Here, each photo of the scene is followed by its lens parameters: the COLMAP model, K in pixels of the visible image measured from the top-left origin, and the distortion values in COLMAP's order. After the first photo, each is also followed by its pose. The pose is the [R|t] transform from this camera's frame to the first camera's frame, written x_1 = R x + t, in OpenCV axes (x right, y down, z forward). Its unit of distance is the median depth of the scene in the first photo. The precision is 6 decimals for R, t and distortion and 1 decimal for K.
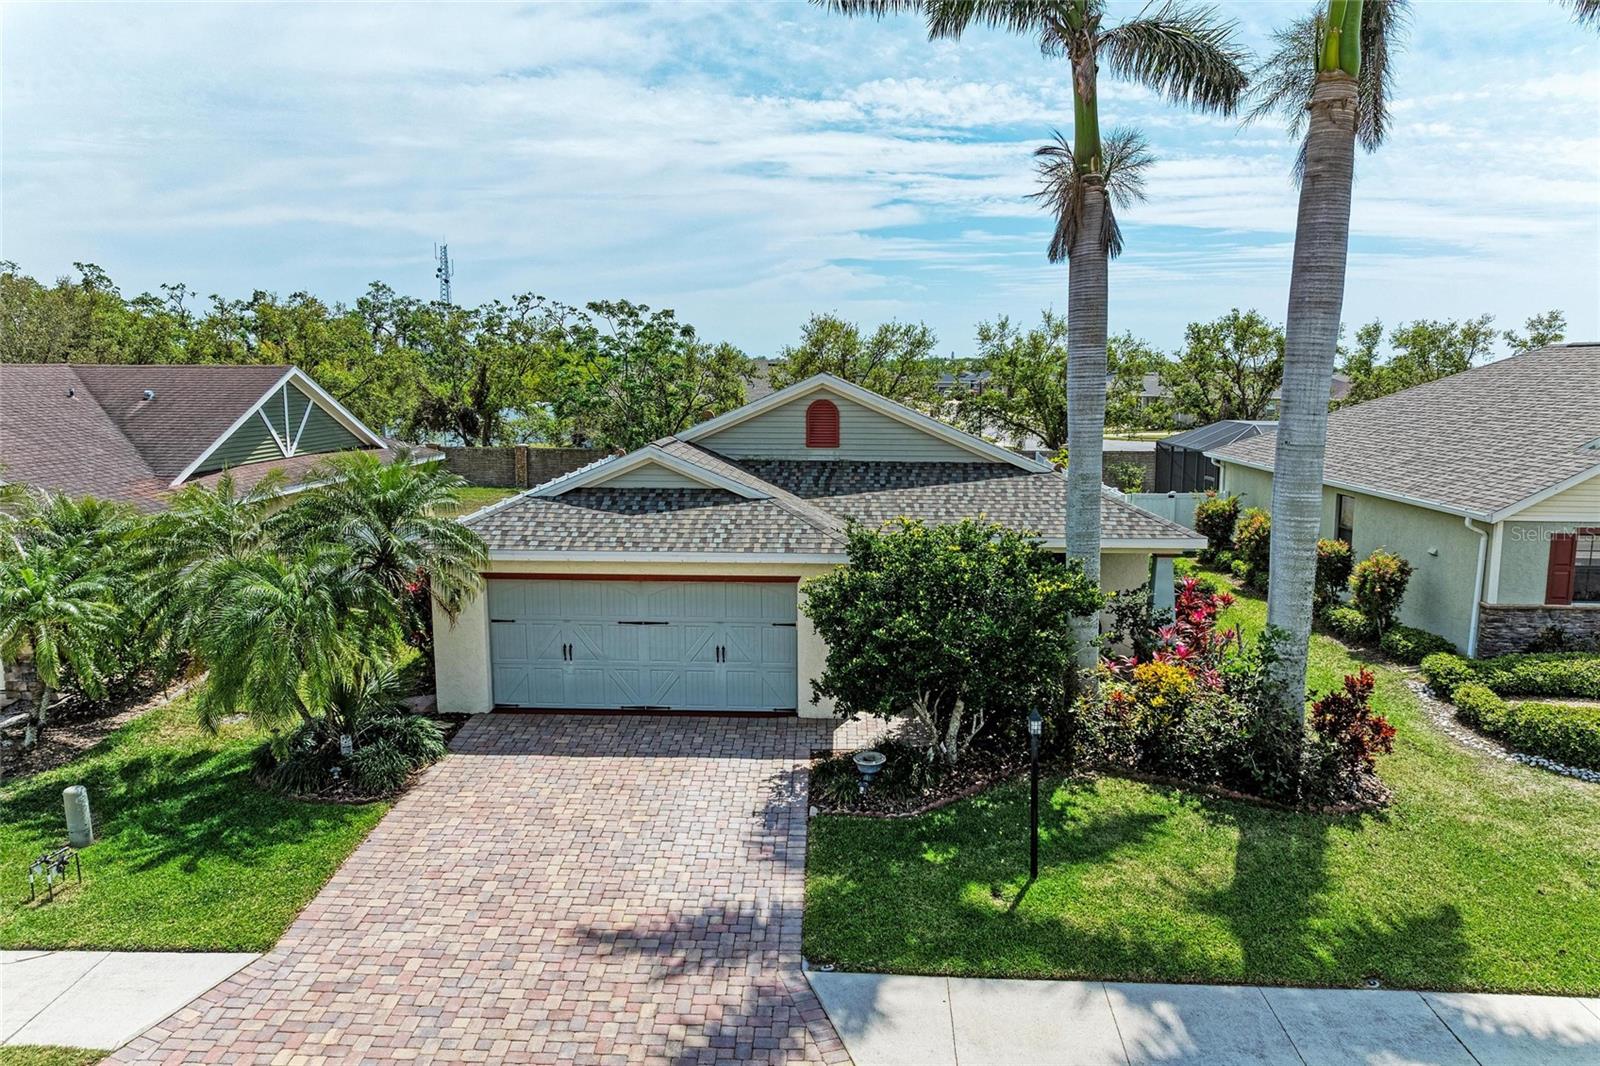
lens RADIAL K [[1106.9, 0, 746.0], [0, 1106.9, 513.9], [0, 0, 1]] dist [-0.015045, -0.000878]
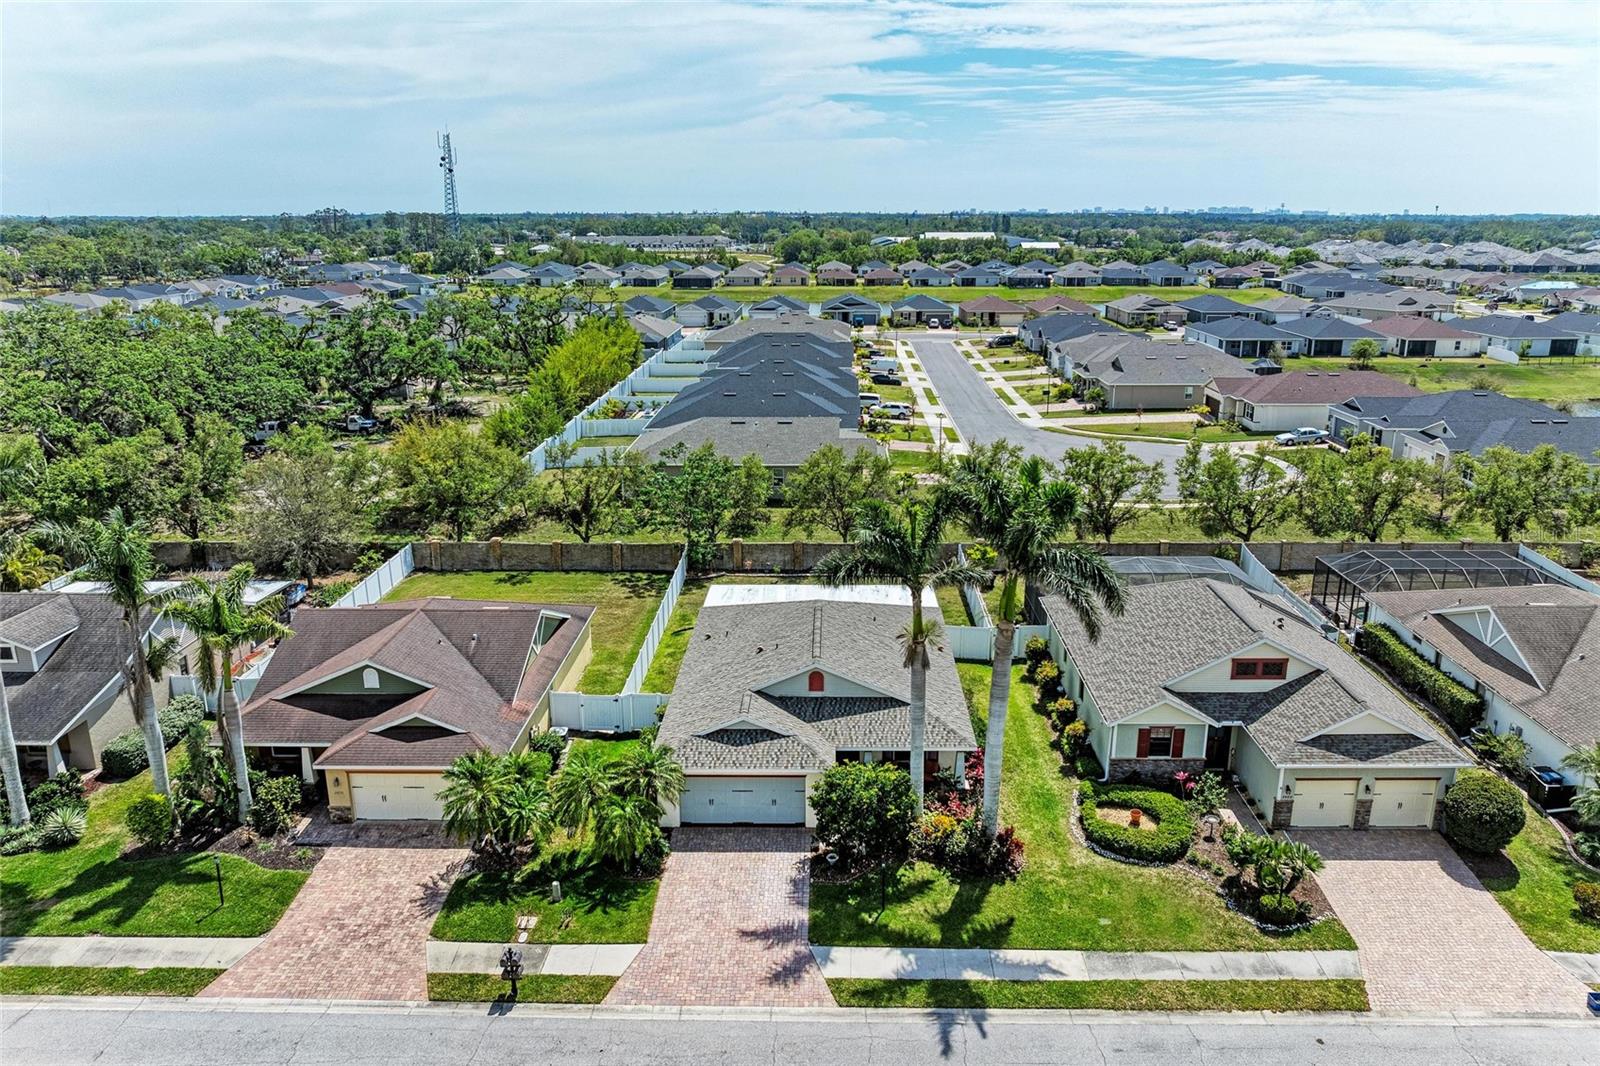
lens RADIAL K [[1098.3, 0, 766.8], [0, 1098.3, 532.9], [0, 0, 1]] dist [-0.032083, 0.022316]
pose [[0.999753, -0.010028, 0.019828, -0.100318], [0.006877, 0.988201, 0.153008, -1.037991], [-0.021128, -0.152834, 0.988026, -1.625899]]
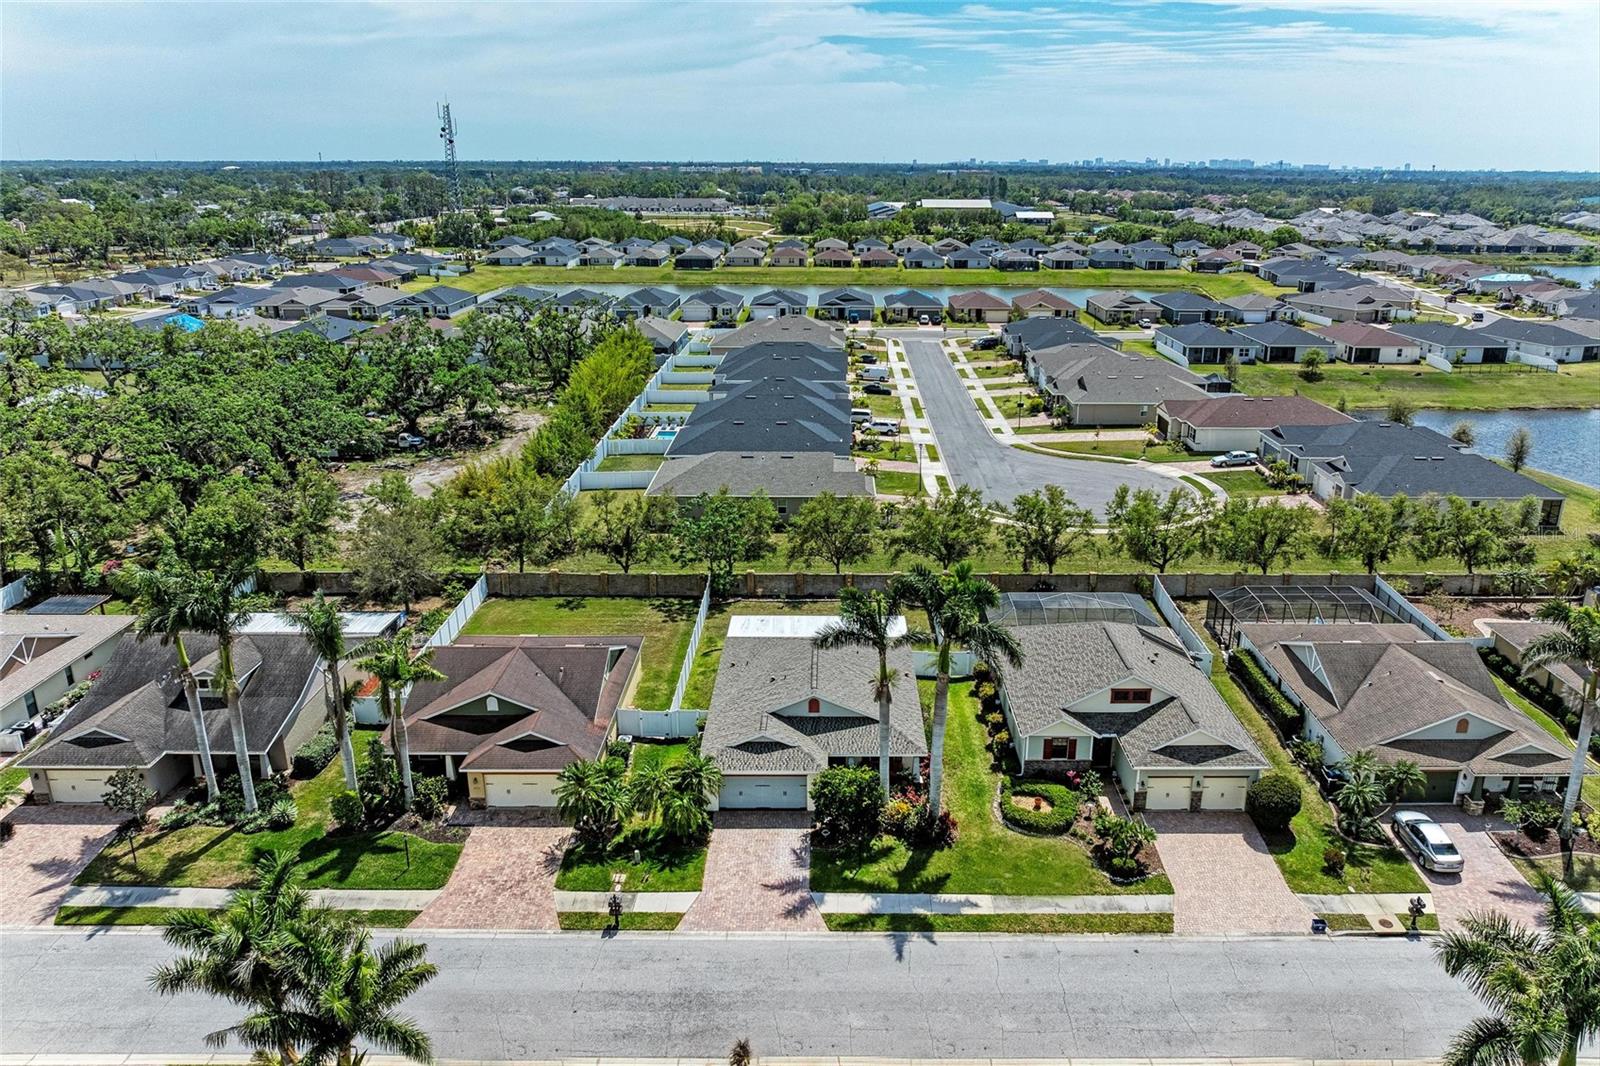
lens RADIAL K [[1106.9, 0, 746.0], [0, 1106.9, 513.9], [0, 0, 1]] dist [-0.015045, -0.000878]
pose [[0.999770, -0.021462, 0.000458, -0.159243], [0.021045, 0.984126, 0.176218, -1.698957], [-0.004233, -0.176167, 0.984351, -2.852518]]
